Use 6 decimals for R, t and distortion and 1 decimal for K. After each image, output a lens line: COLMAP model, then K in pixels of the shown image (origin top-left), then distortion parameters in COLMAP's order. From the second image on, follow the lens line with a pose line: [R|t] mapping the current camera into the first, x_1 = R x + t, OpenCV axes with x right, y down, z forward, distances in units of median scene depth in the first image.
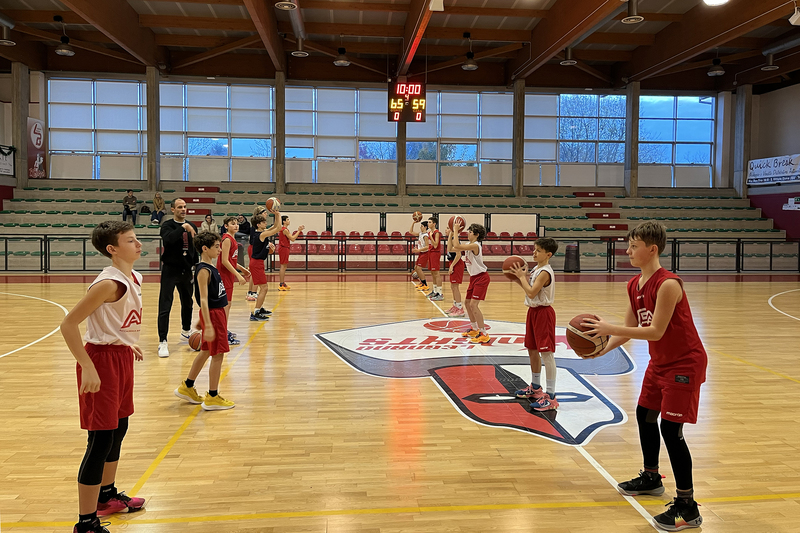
lens RADIAL K [[617.6, 0, 399.6], [0, 617.6, 249.7], [0, 0, 1]] dist [0.077088, -0.086431]
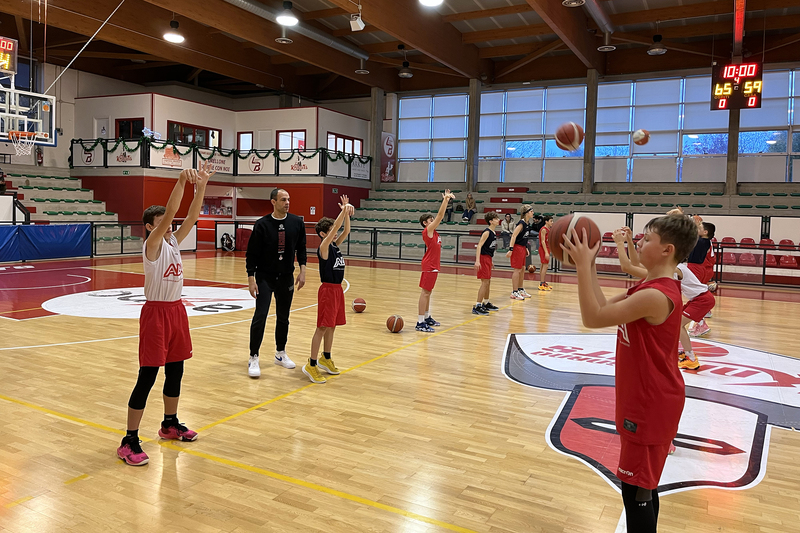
lens RADIAL K [[612.3, 0, 400.4], [0, 612.3, 238.9], [0, 0, 1]] dist [0.073232, -0.076534]
pose [[0.833028, 0.040716, -0.551731, 0.107562], [-0.051619, 0.998658, -0.004239, -0.000187], [0.550818, 0.032011, 0.834012, 0.035142]]
